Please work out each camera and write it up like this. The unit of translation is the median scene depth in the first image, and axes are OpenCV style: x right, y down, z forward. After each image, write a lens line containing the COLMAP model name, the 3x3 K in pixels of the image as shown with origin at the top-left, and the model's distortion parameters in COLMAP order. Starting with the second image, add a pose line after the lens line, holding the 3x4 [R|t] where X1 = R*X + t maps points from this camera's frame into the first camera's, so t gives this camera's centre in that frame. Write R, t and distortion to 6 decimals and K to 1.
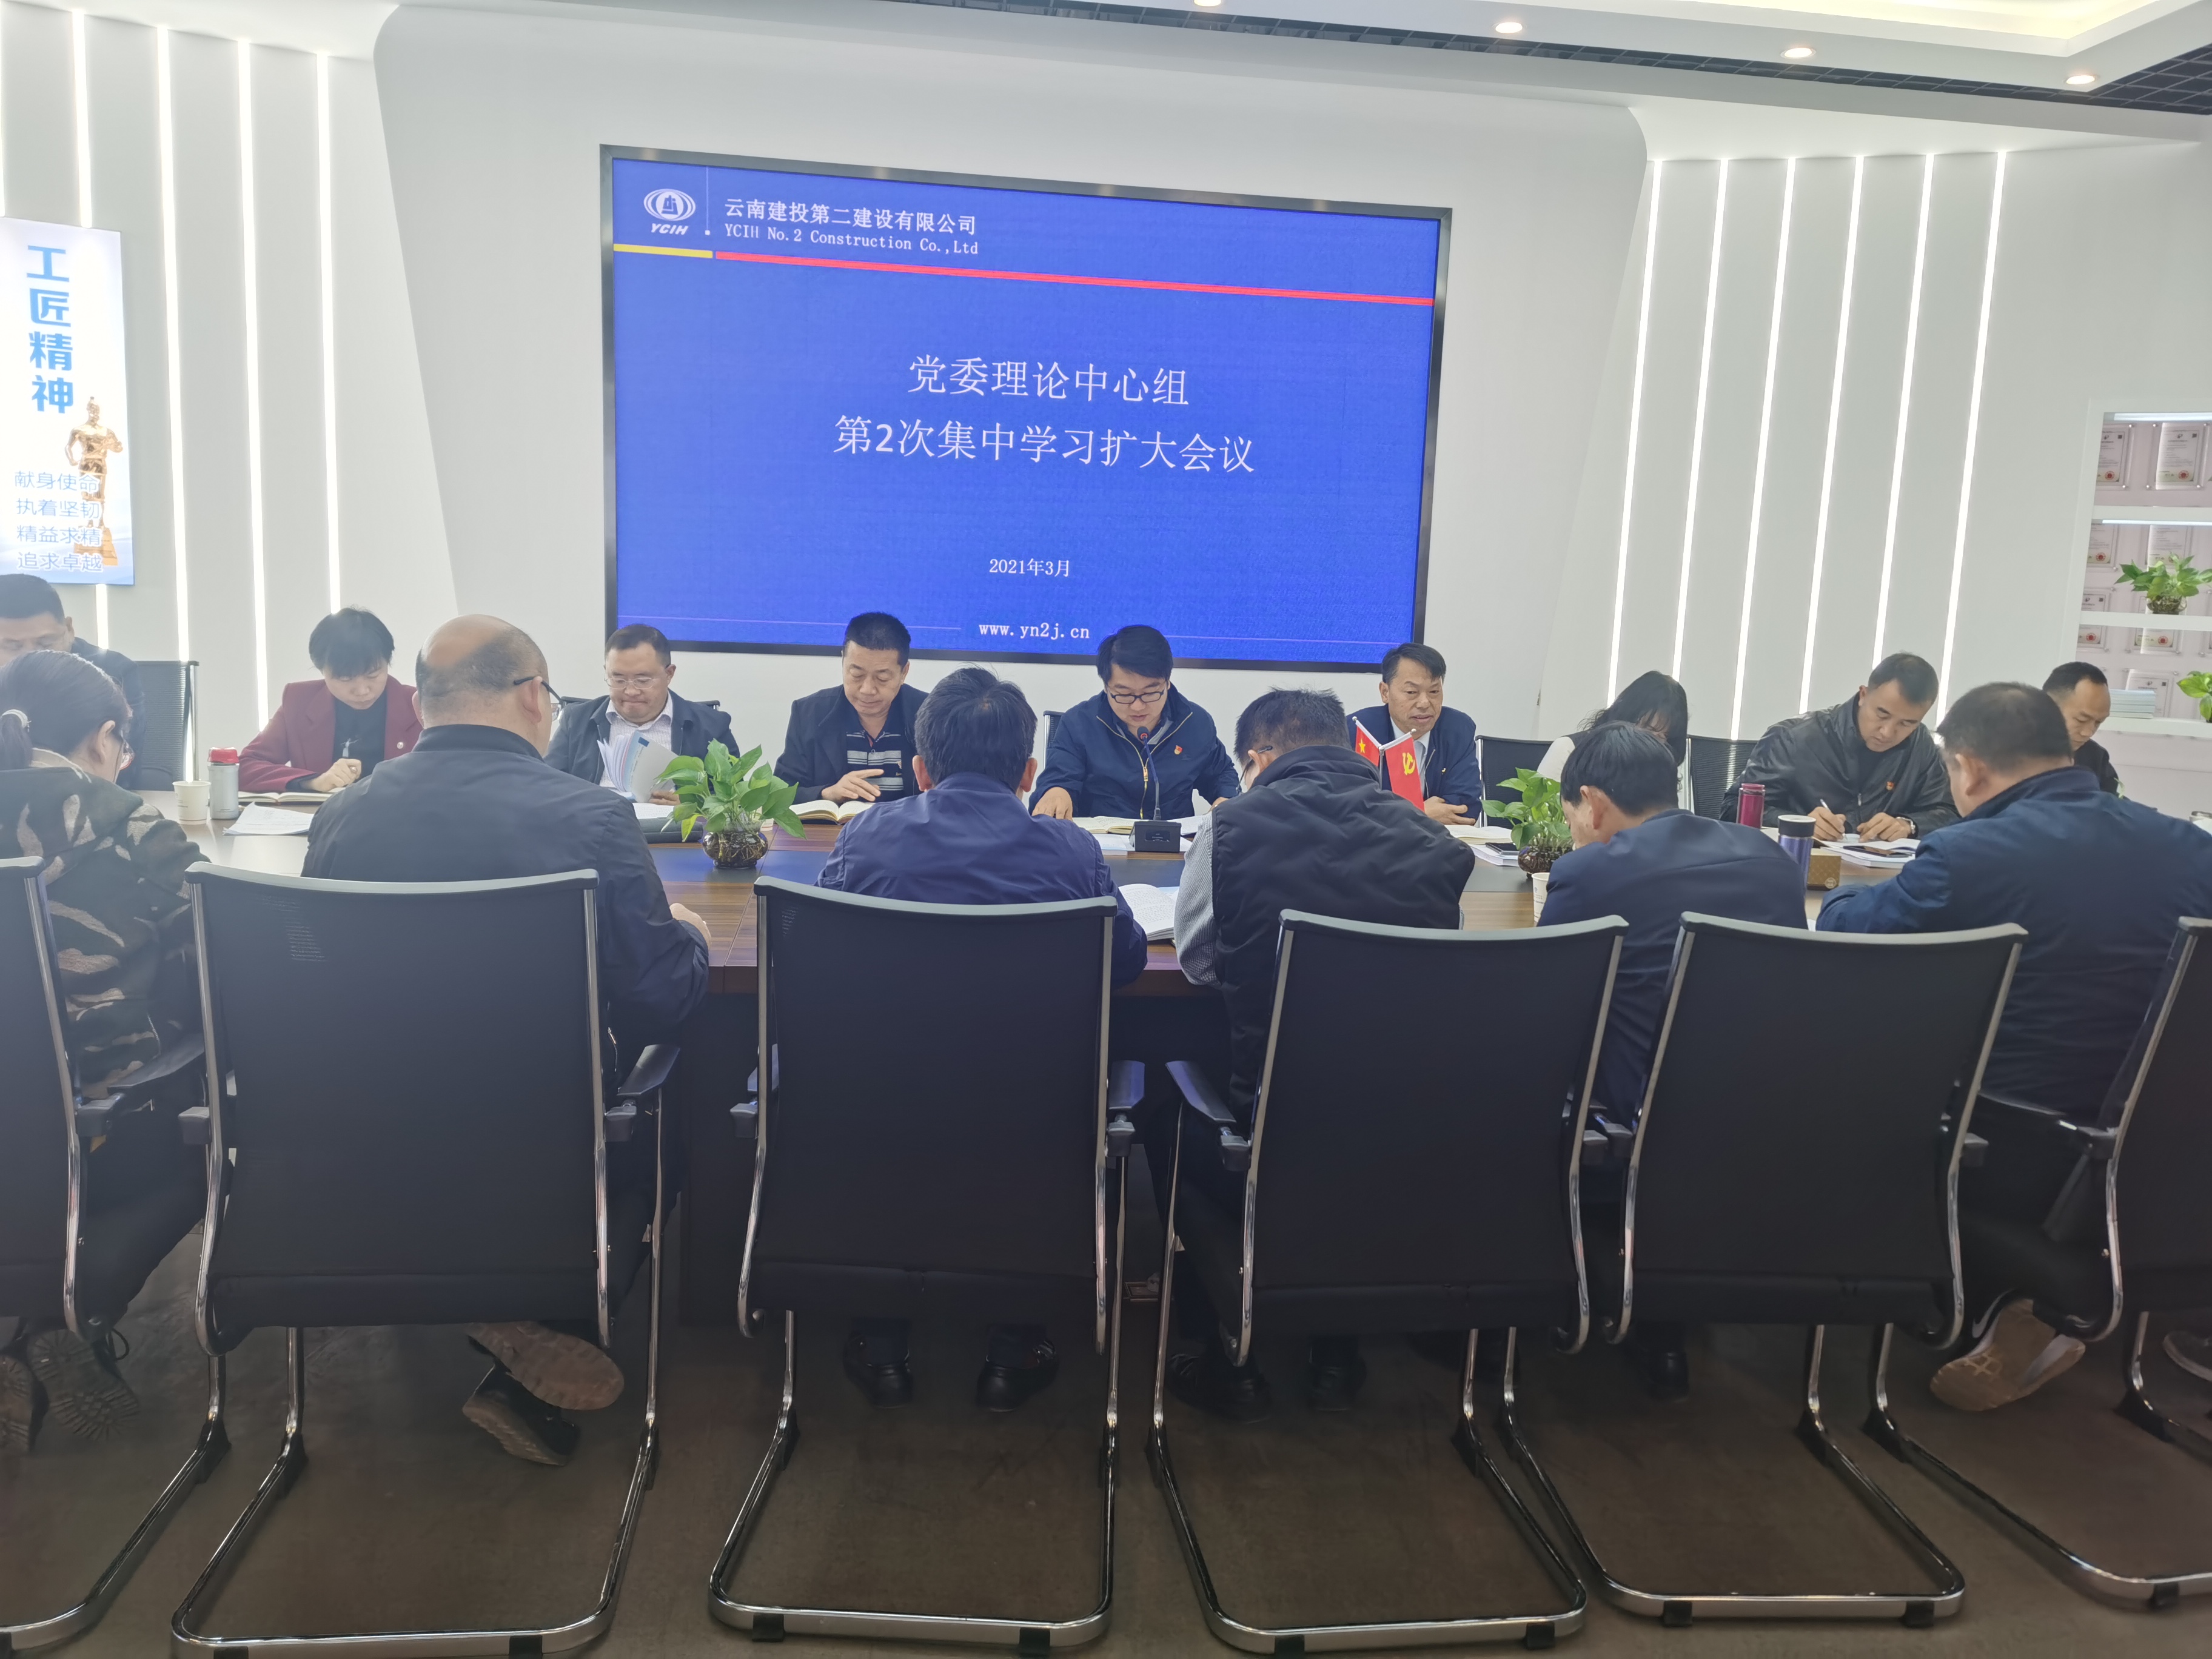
lens RADIAL K [[1731.9, 0, 1105.5], [0, 1731.9, 802.6], [0, 0, 1]] dist [0.042361, -0.041357]
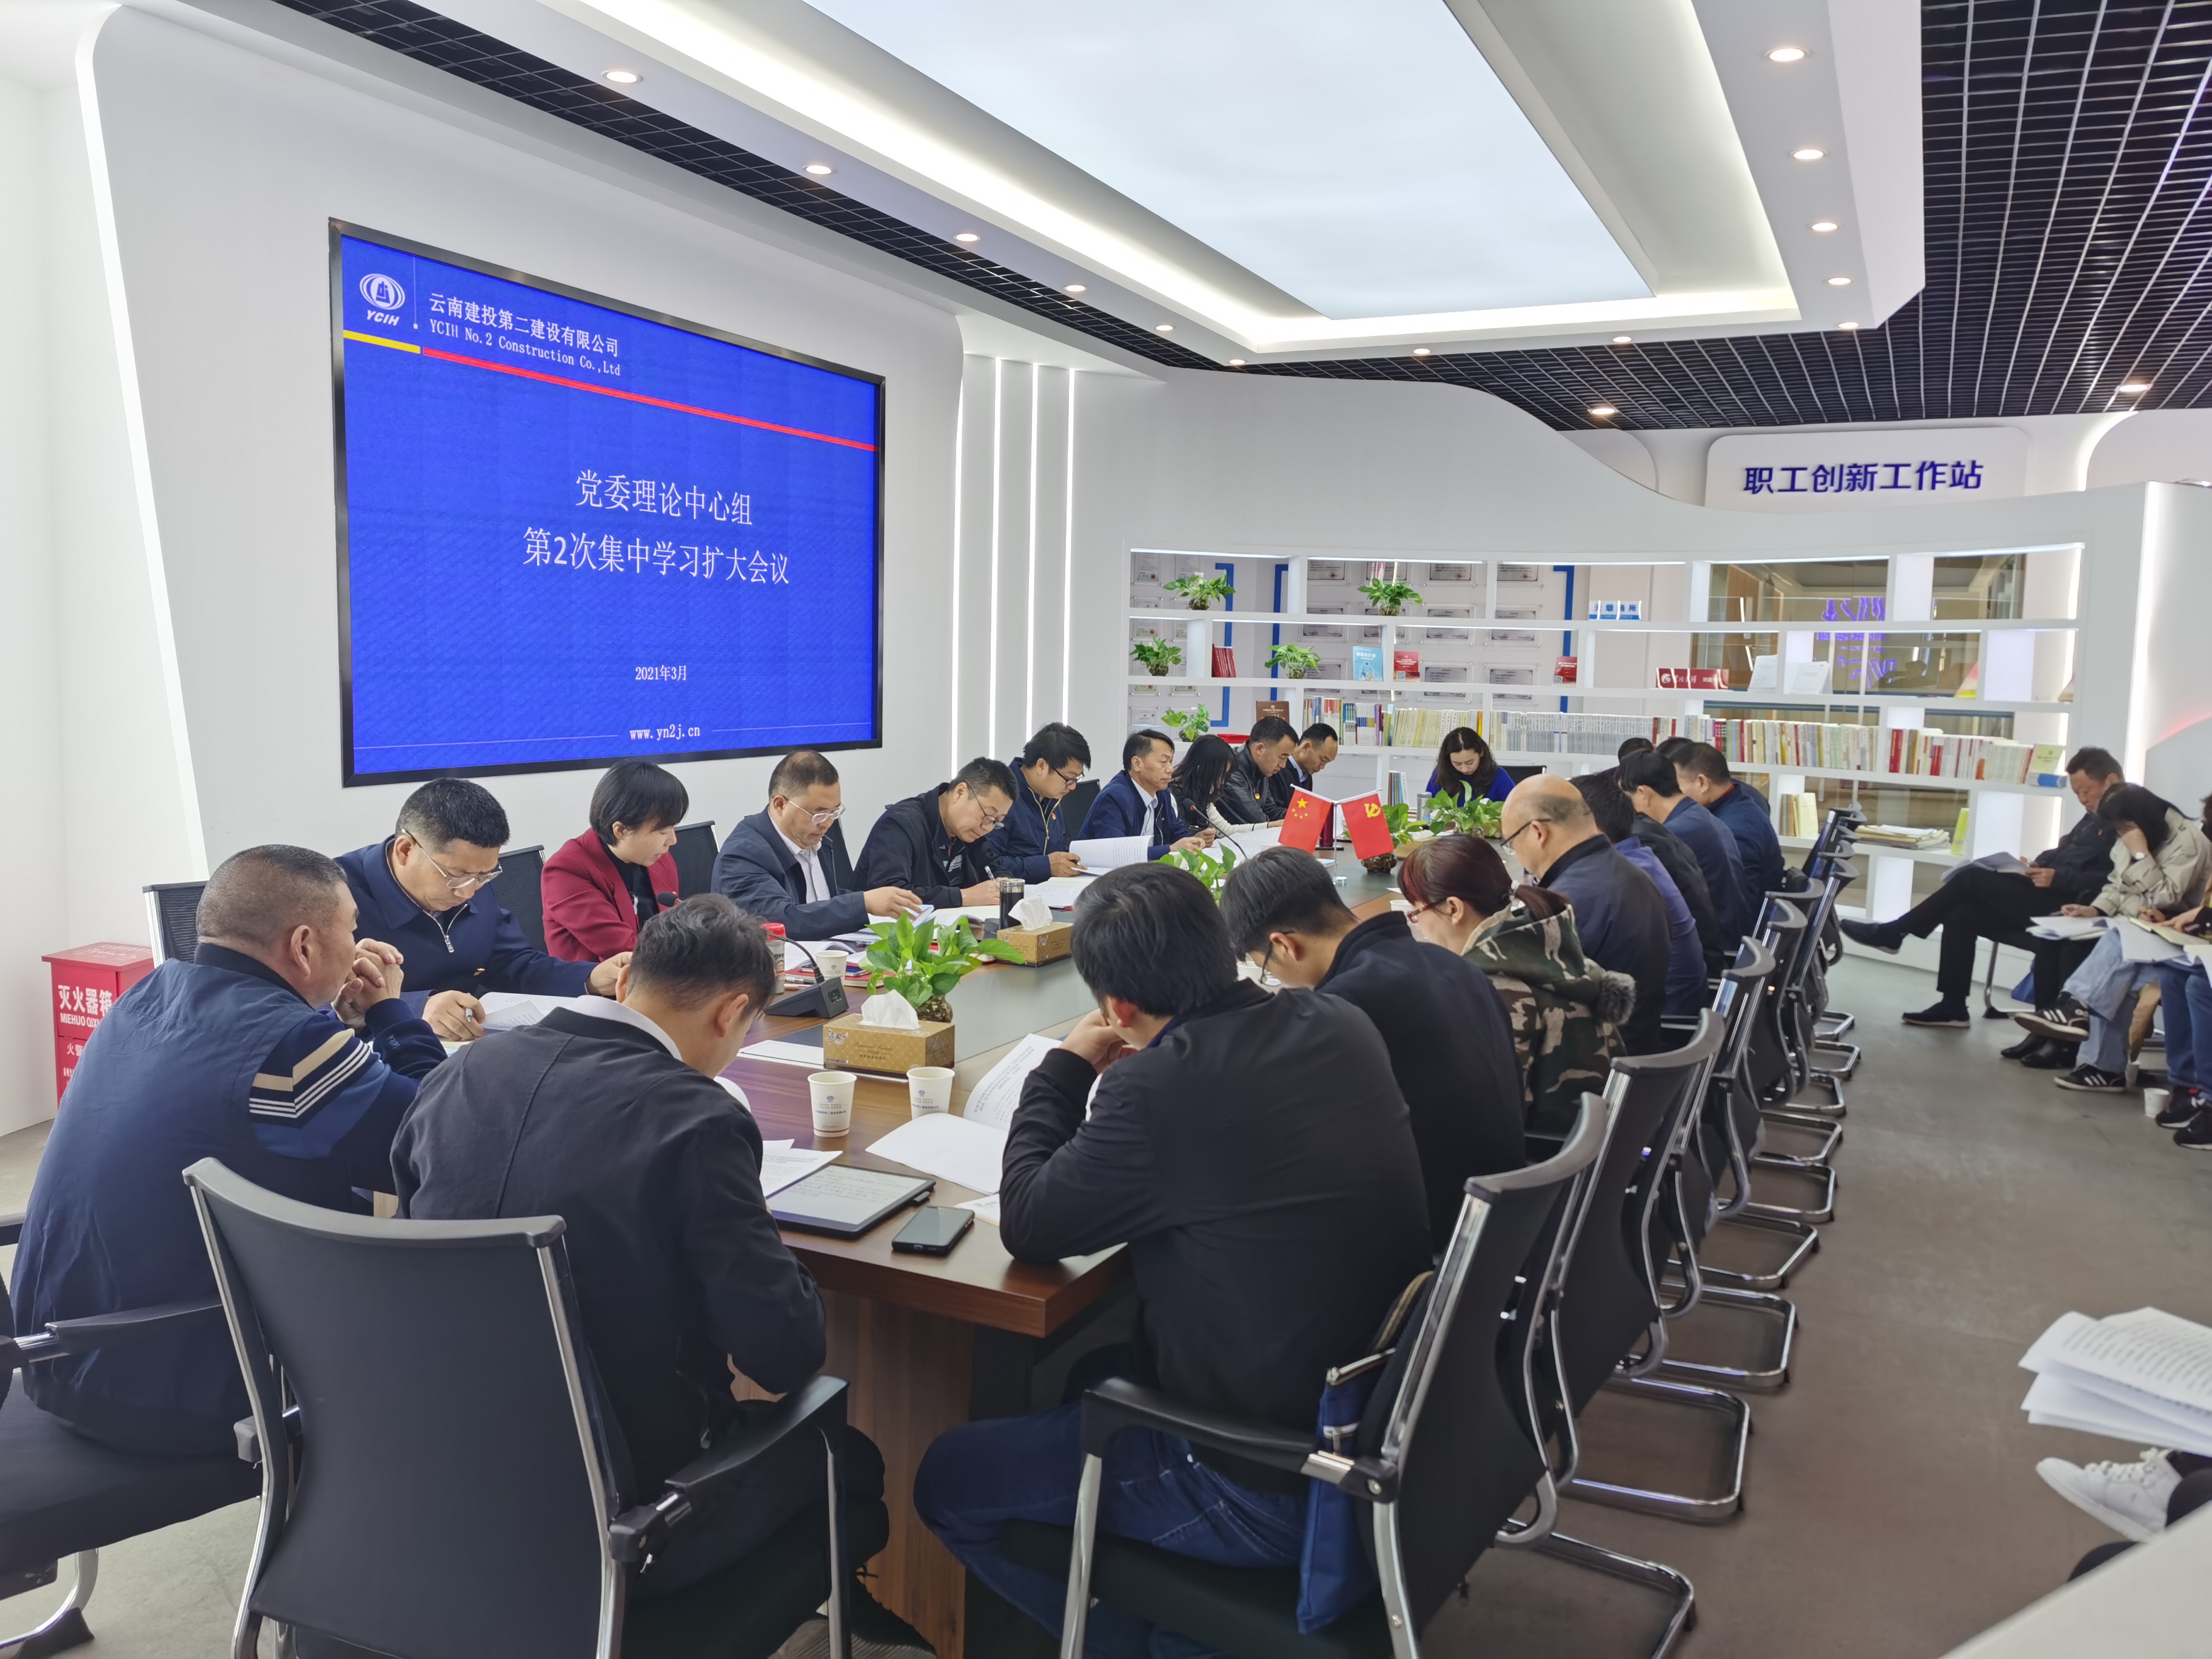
lens RADIAL K [[1714.5, 0, 1106.0], [0, 1714.5, 829.5], [0, 0, 1]] dist [0.058893, -0.013202]
pose [[0.550280, -0.110979, 0.827572, -0.795985], [0.088663, 0.993291, 0.074247, -0.096085], [-0.830260, 0.032519, 0.556428, 0.189193]]
